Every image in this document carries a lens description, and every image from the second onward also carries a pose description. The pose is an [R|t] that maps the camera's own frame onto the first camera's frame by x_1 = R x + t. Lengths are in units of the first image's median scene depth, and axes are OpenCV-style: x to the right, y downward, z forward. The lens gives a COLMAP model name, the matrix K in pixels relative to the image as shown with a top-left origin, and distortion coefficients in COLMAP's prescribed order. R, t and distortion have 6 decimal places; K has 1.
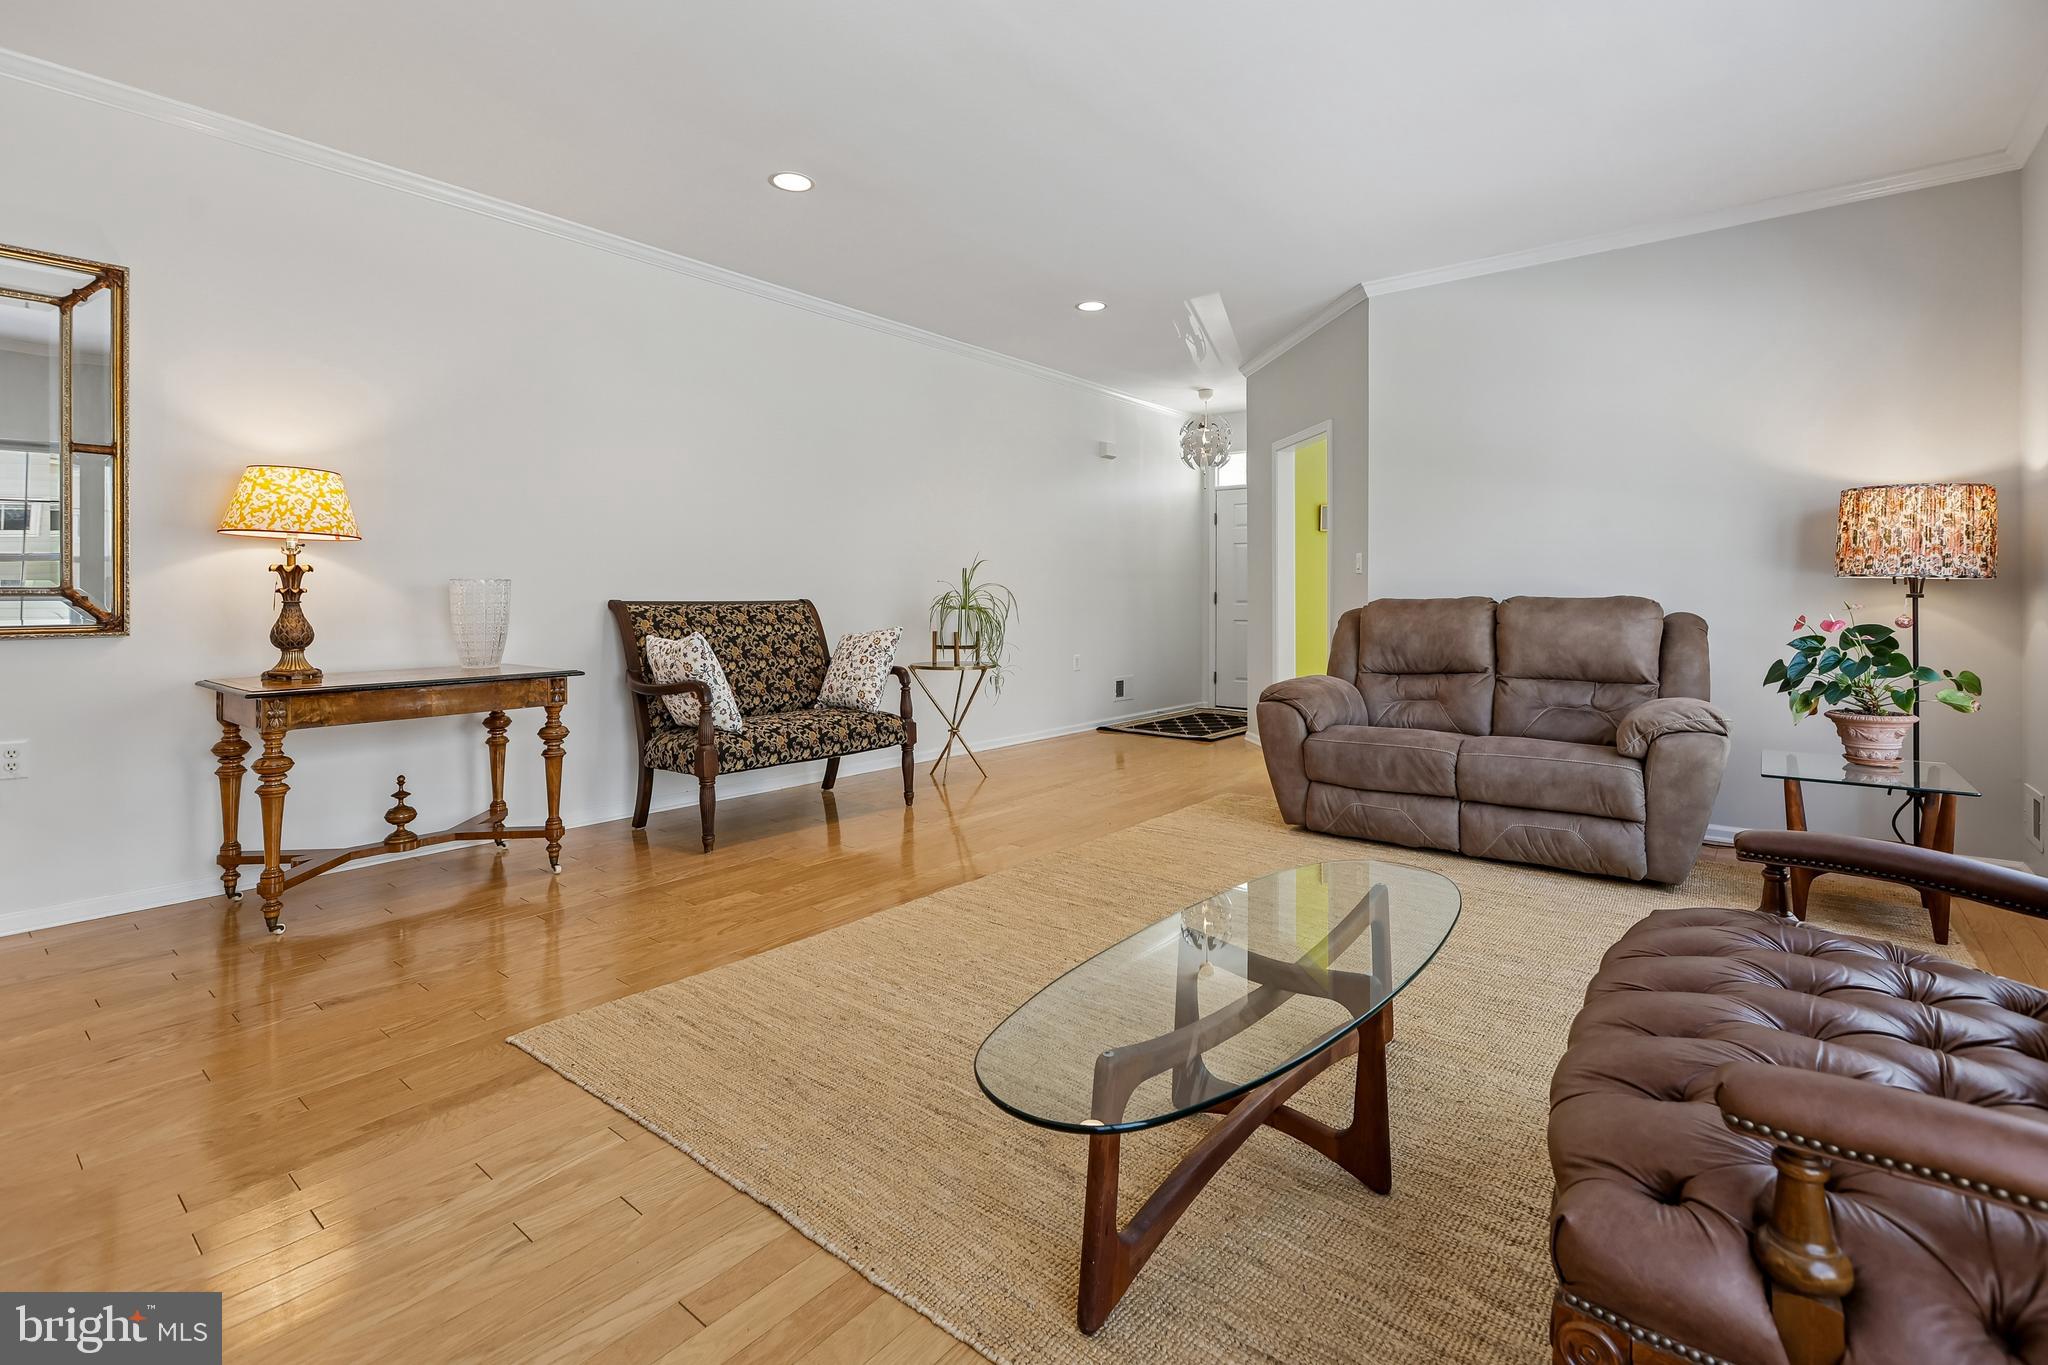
lens RADIAL K [[931.0, 0, 1015.2], [0, 931.0, 621.1], [0, 0, 1]] dist [-0.003054, 0.001383]
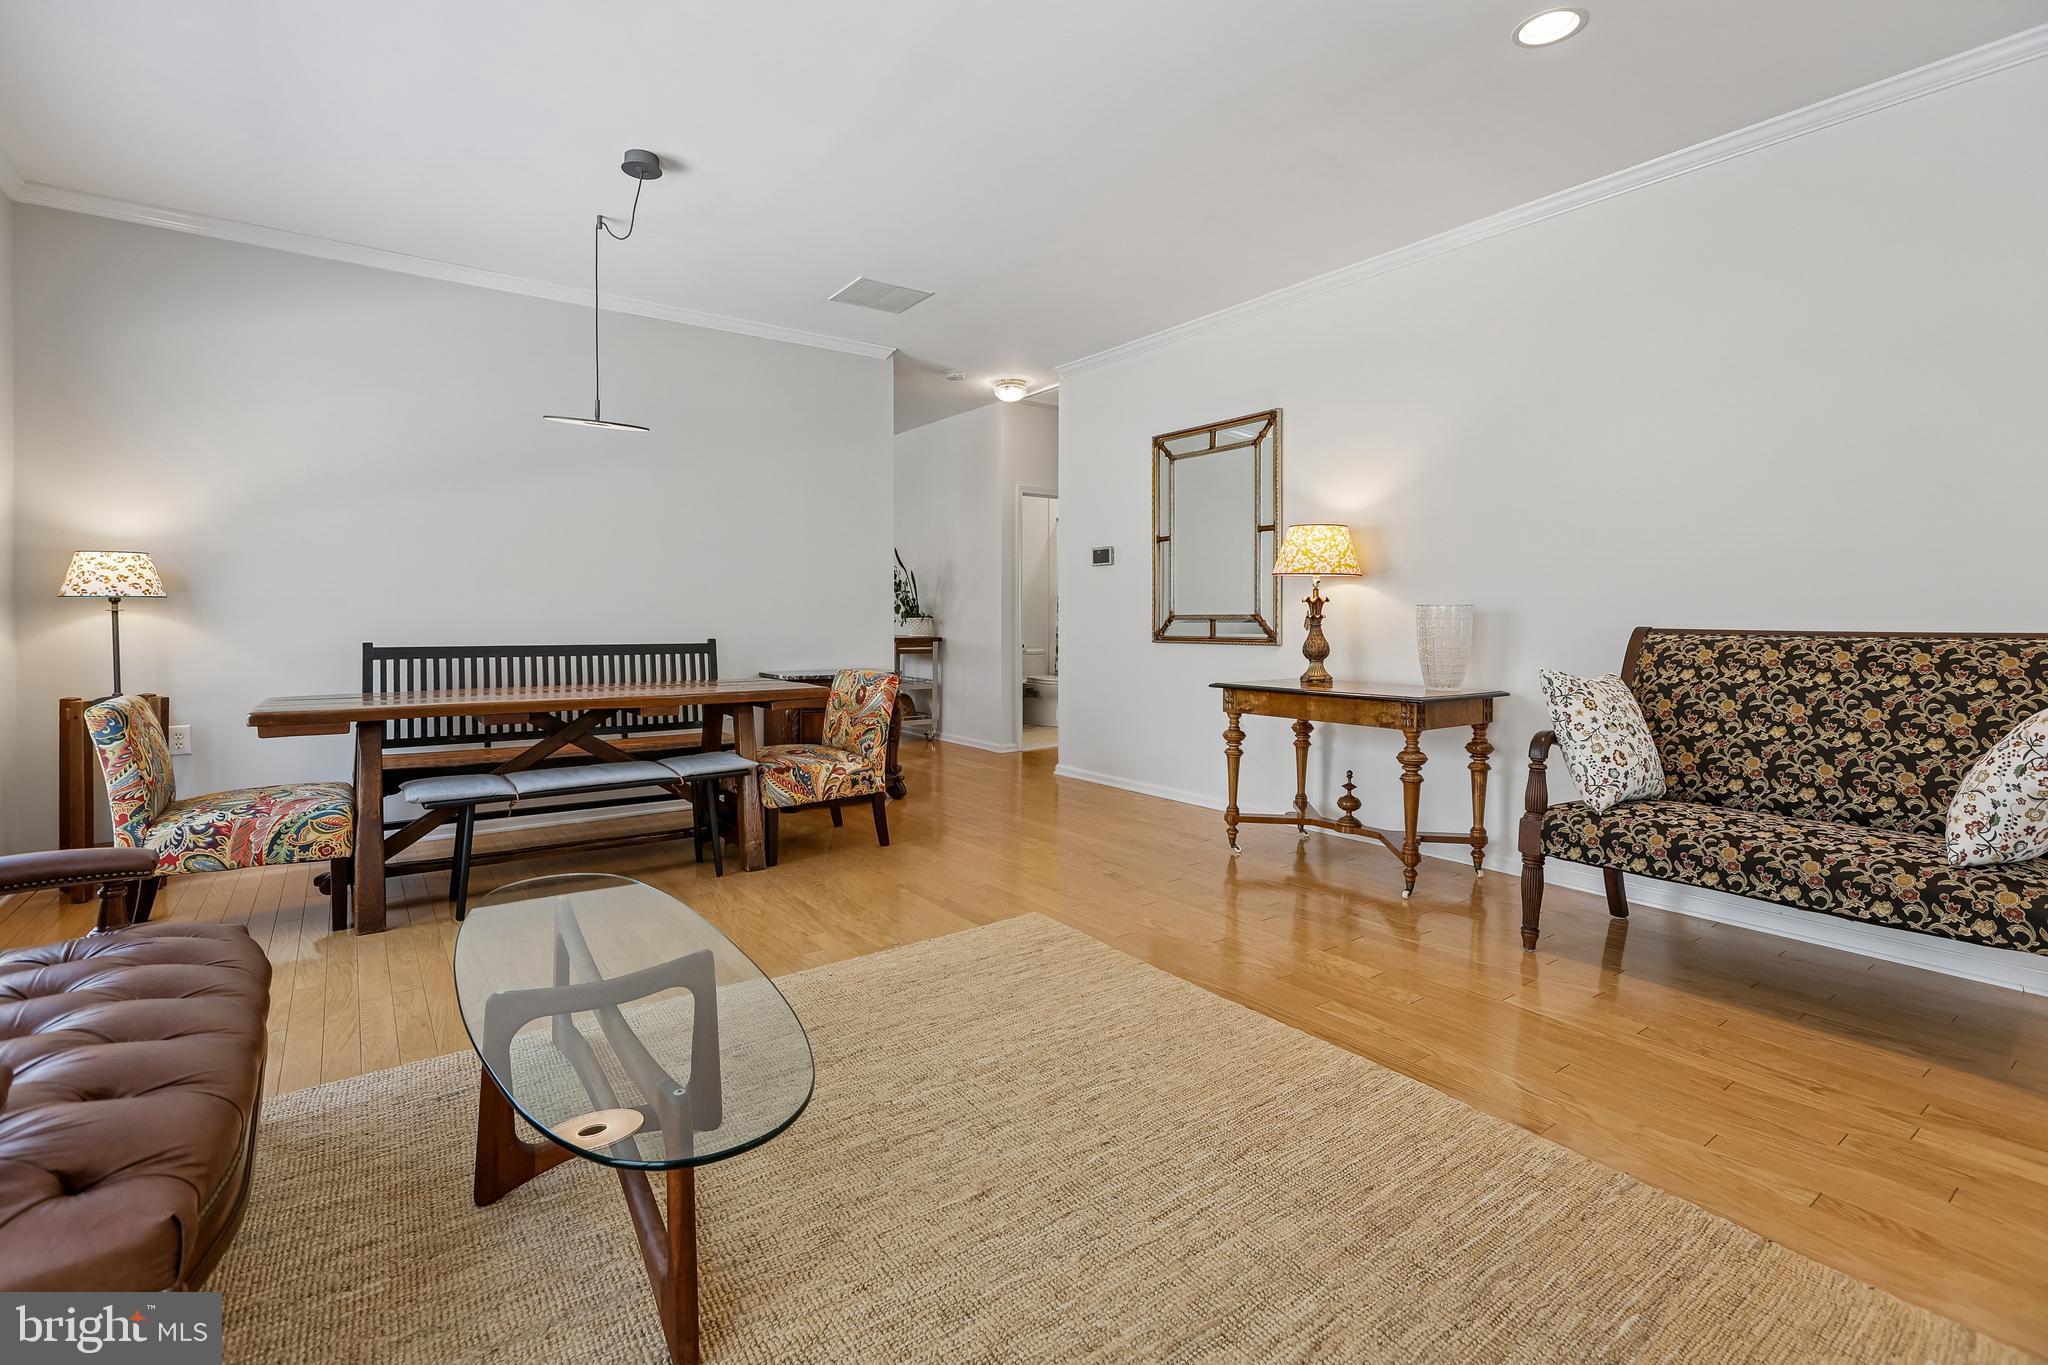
lens RADIAL K [[919.4, 0, 1027.8], [0, 919.4, 643.1], [0, 0, 1]] dist [-0.002108, 0.001638]
pose [[-0.260870, 0.020577, -0.965155, 0.605864], [-0.030639, 0.999093, 0.029582, -0.020280], [0.964888, 0.037289, -0.260003, 0.934620]]
